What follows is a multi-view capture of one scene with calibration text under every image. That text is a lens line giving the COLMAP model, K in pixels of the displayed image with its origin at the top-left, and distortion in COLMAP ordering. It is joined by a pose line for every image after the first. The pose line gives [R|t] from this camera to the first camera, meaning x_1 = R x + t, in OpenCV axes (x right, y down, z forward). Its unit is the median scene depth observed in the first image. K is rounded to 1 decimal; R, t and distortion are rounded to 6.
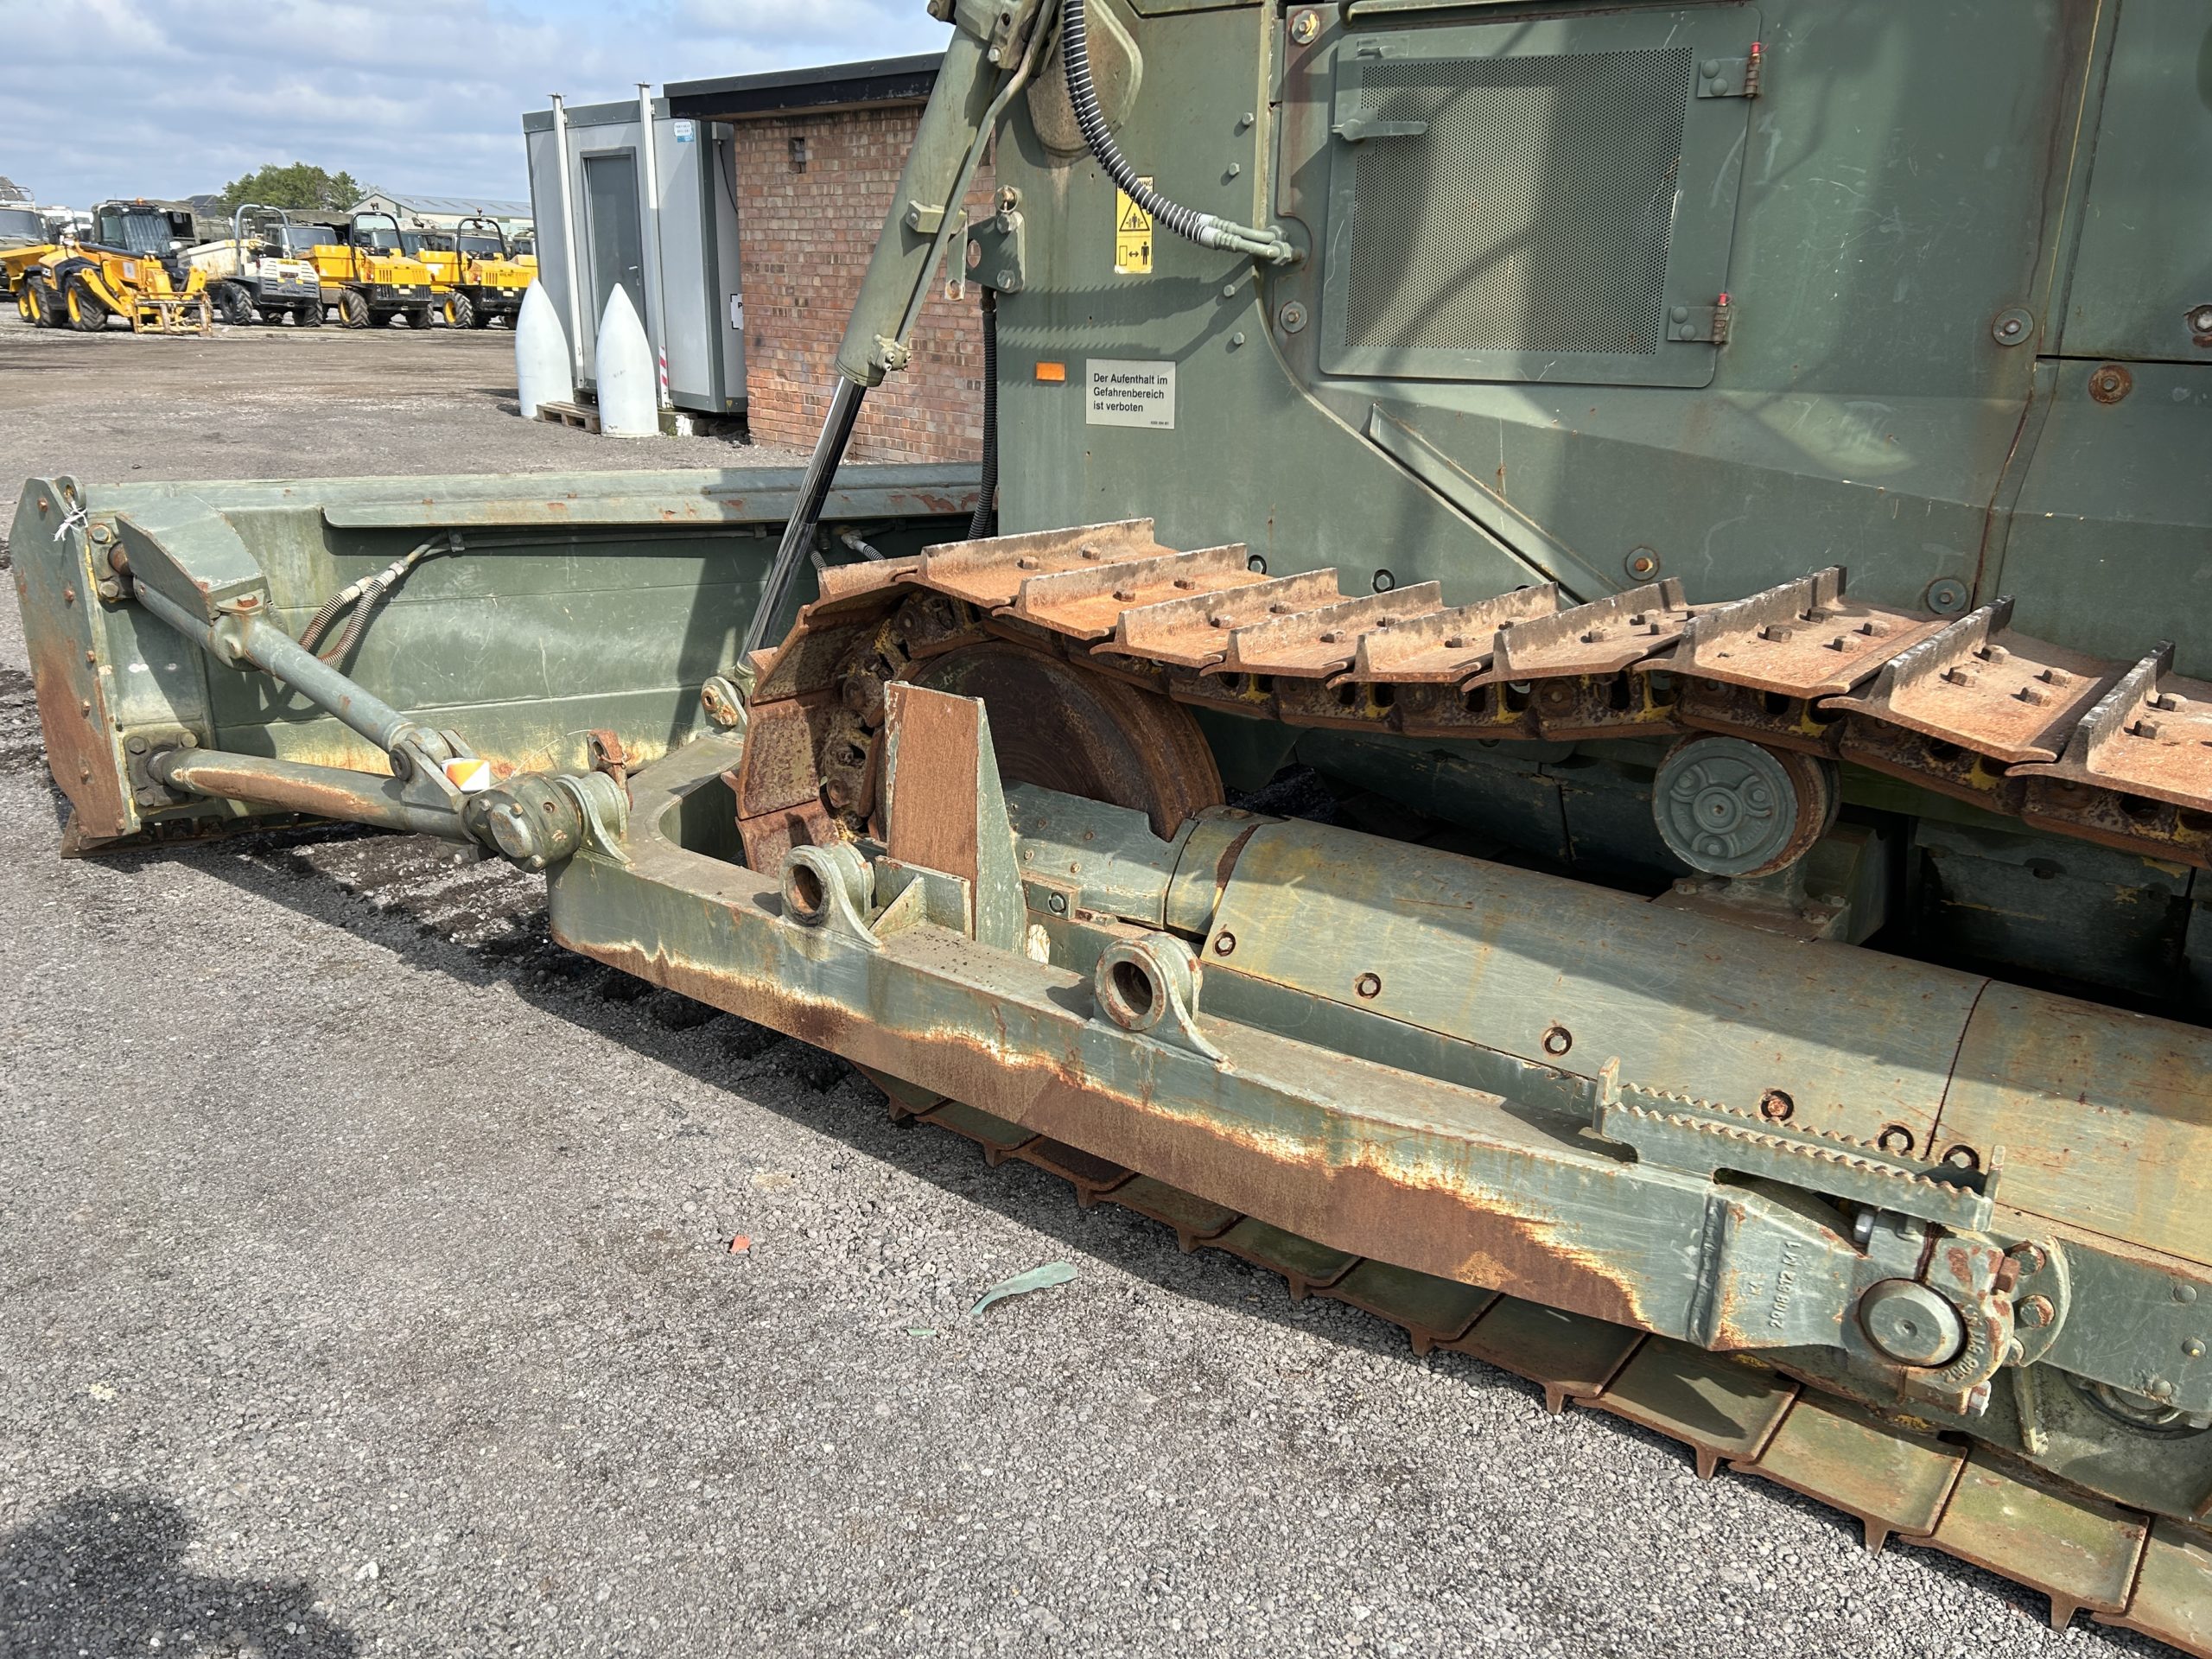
lens RADIAL K [[1659.7, 0, 1109.9], [0, 1659.7, 838.0], [0, 0, 1]] dist [0.055758, -0.061275]
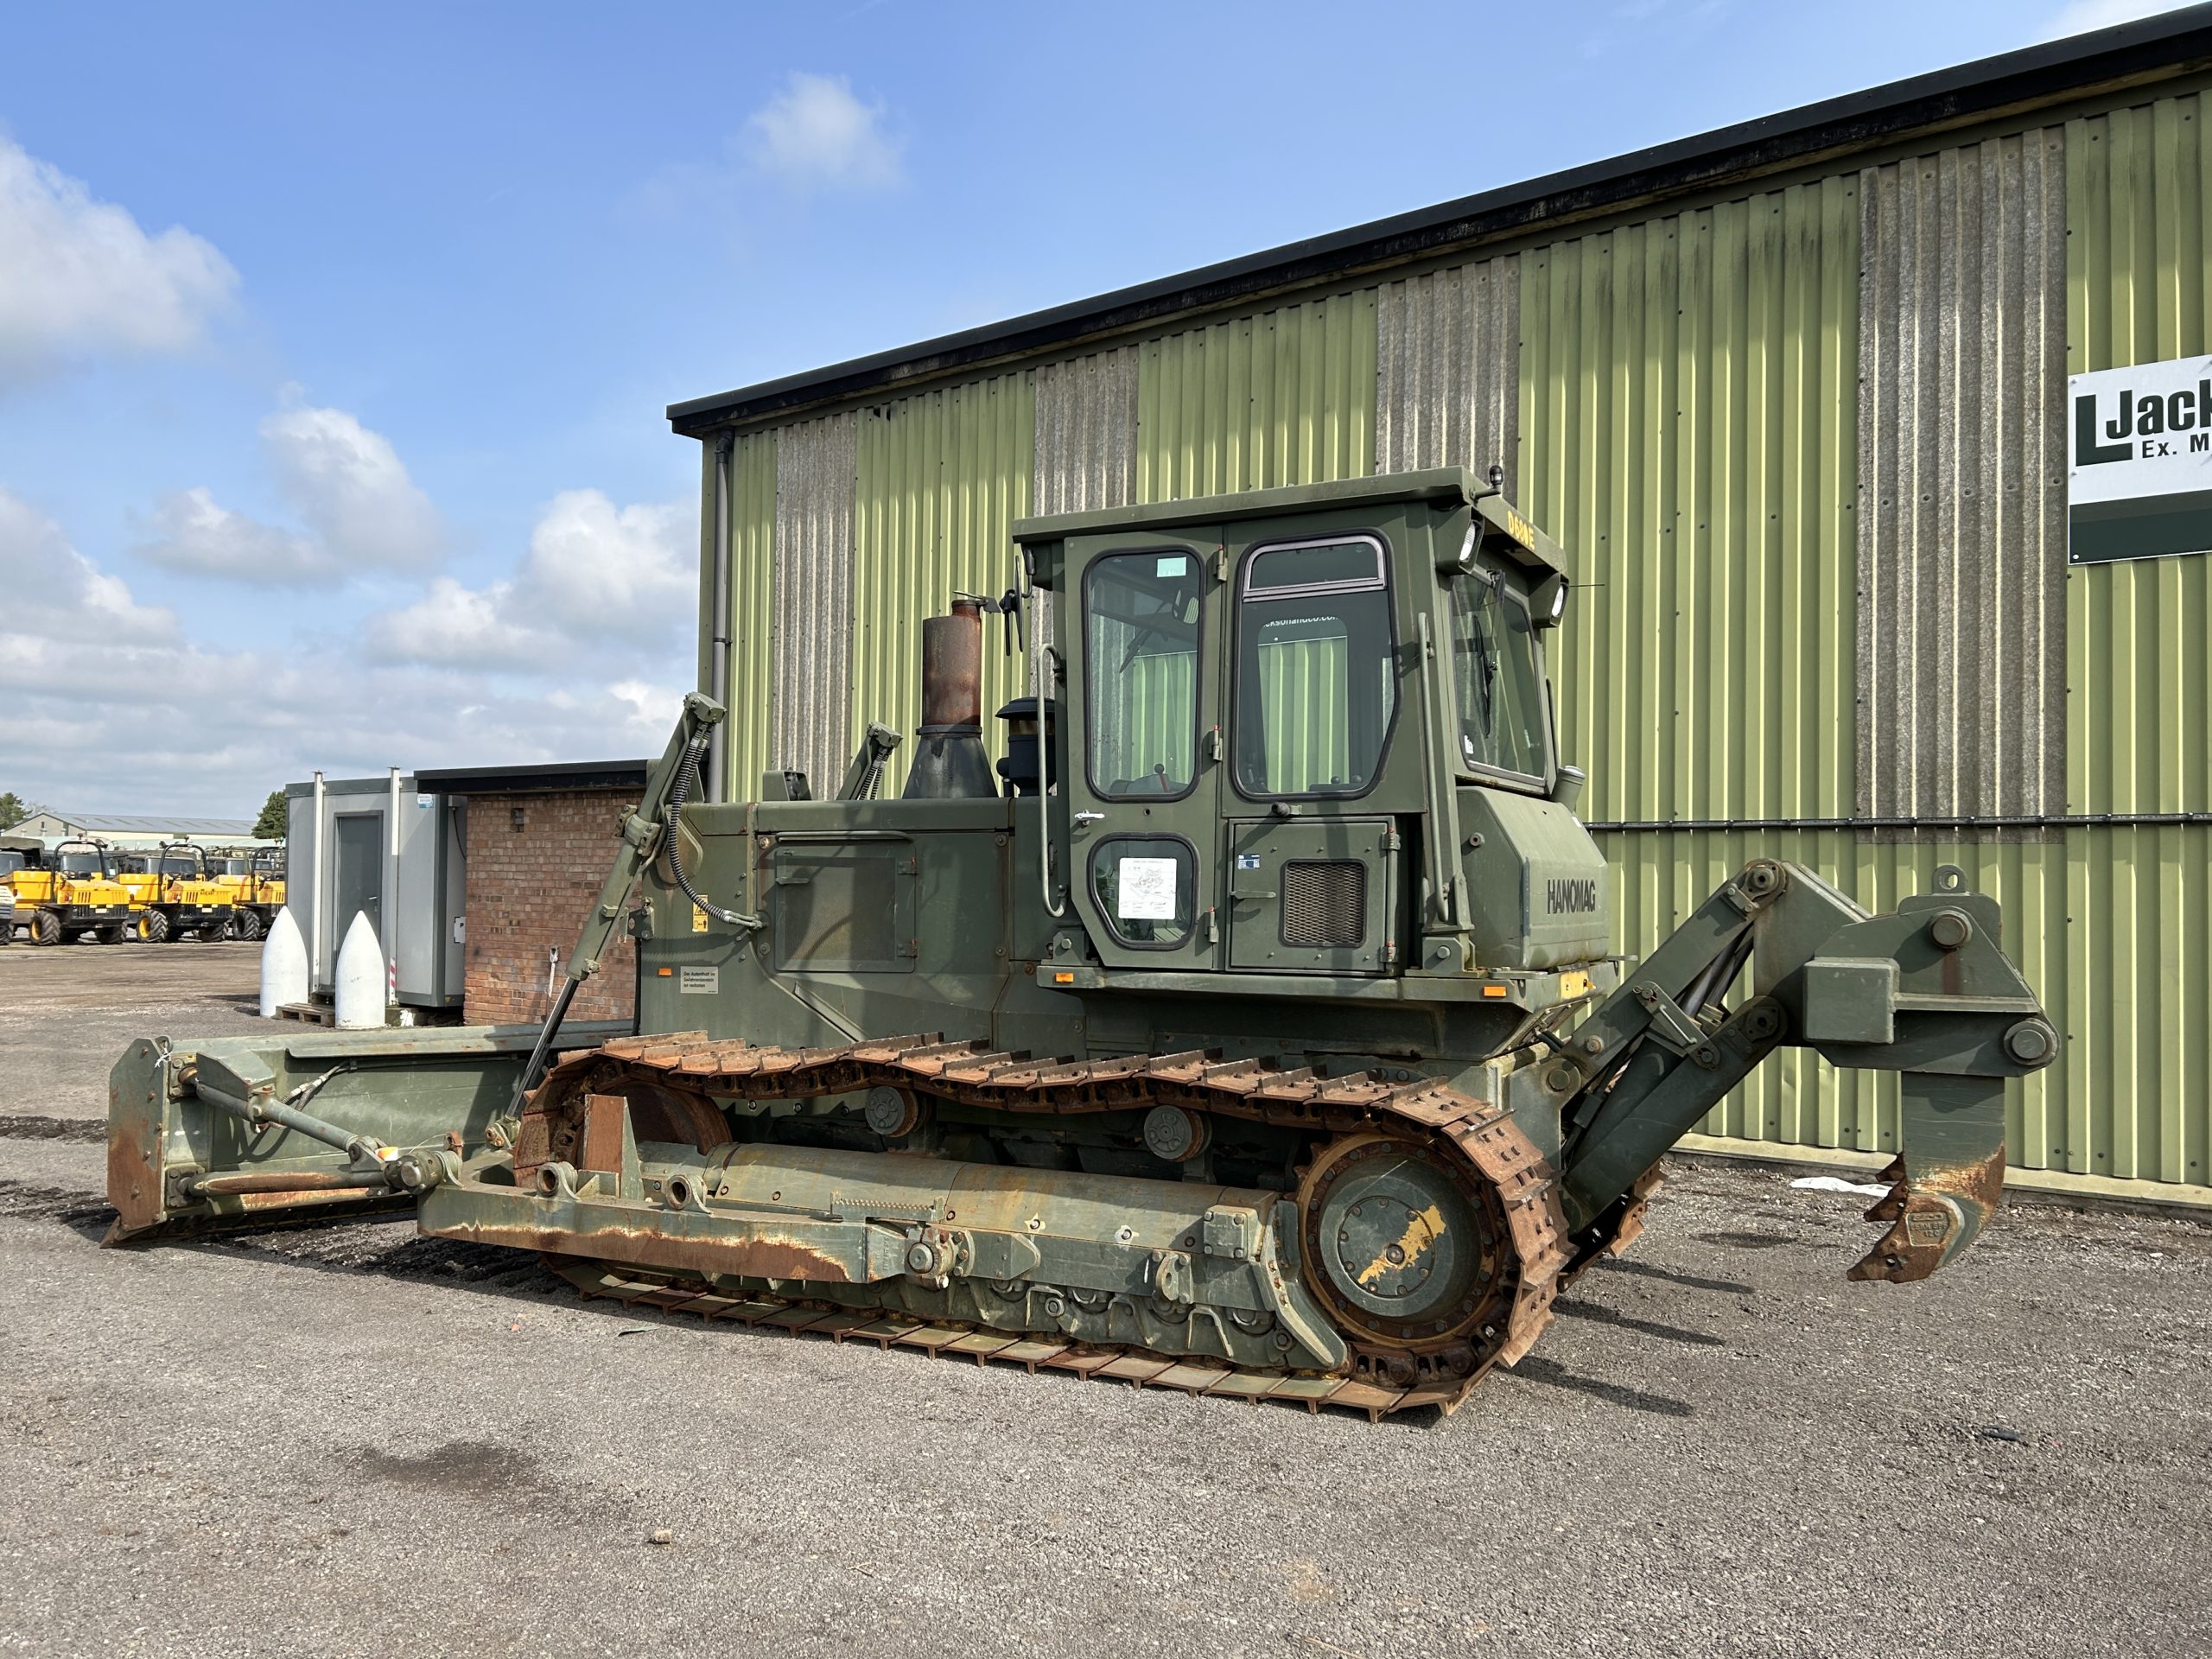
lens RADIAL K [[1659.7, 0, 1110.7], [0, 1659.7, 835.1], [0, 0, 1]] dist [0.055758, -0.061275]
pose [[0.983037, -0.008572, 0.183207, 0.152442], [0.070492, 0.939839, -0.334267, 0.362000], [-0.169320, 0.341511, 0.924500, -1.320946]]
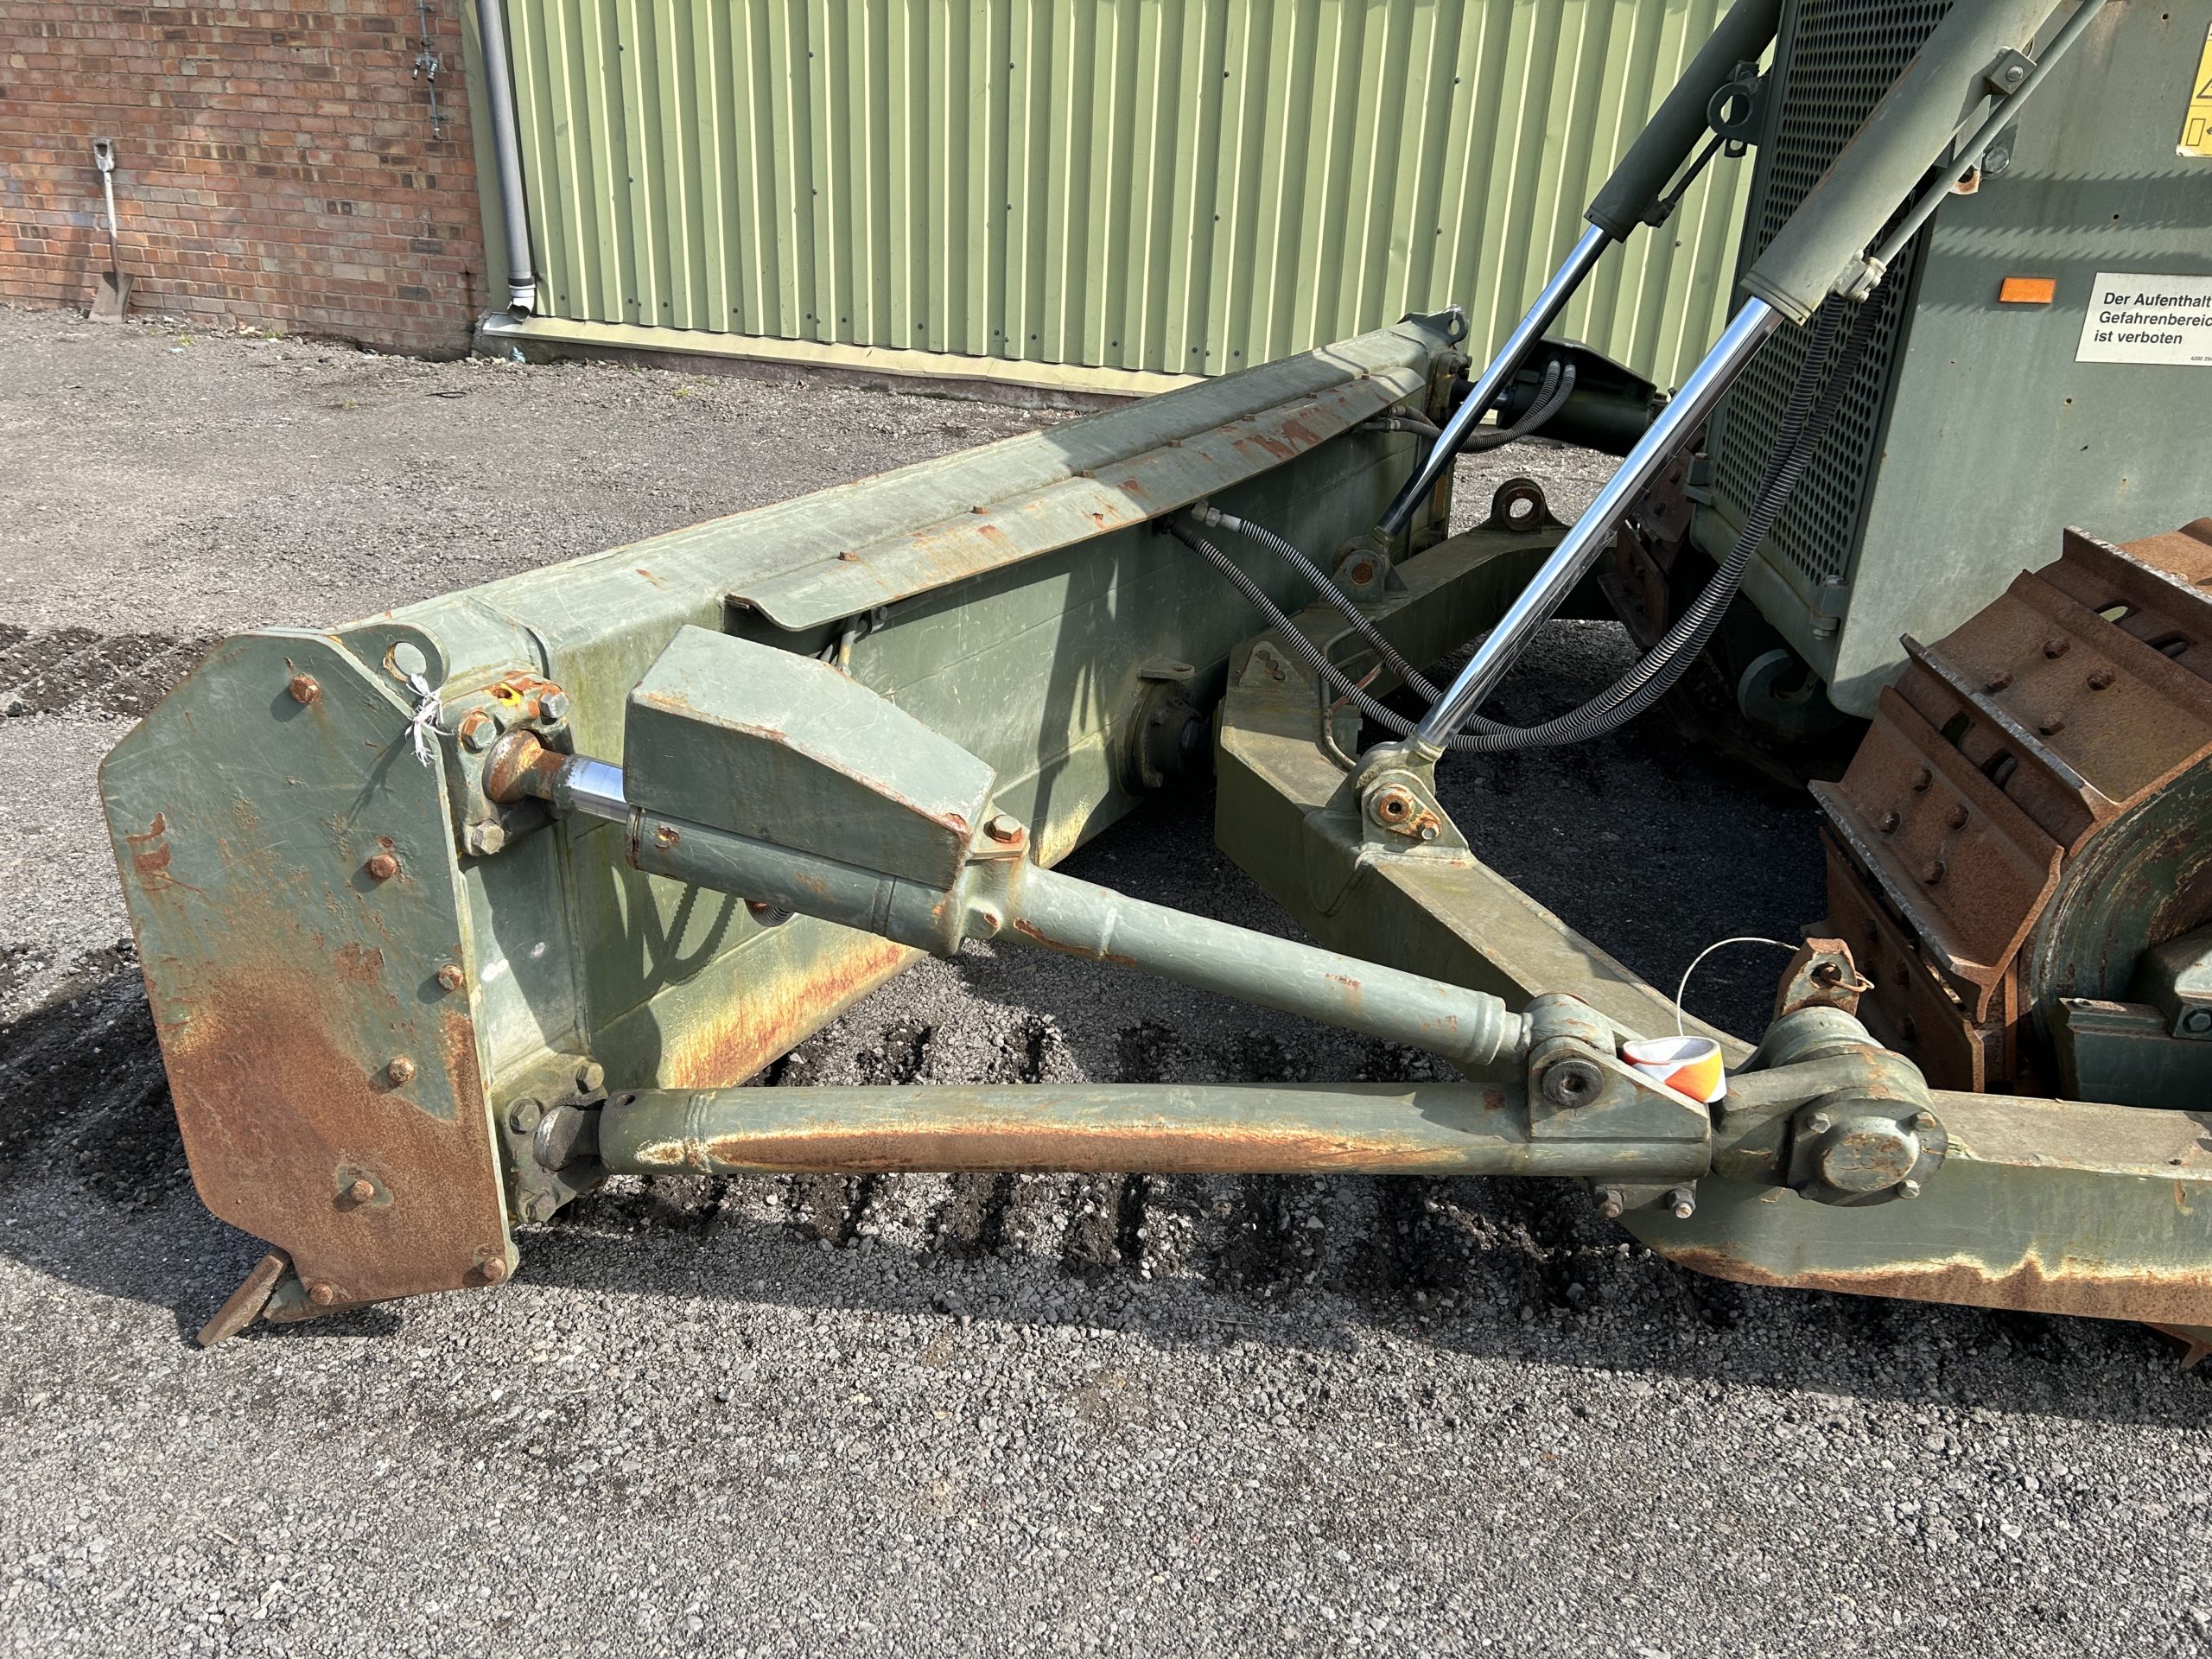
lens RADIAL K [[1659.7, 0, 1057.8], [0, 1659.7, 818.2], [0, 0, 1]] dist [0.055758, -0.061275]
pose [[0.856051, -0.206348, 0.473917, -0.801323], [0.152348, 0.976856, 0.150141, -0.236774], [-0.493930, -0.056328, 0.867675, 0.583150]]
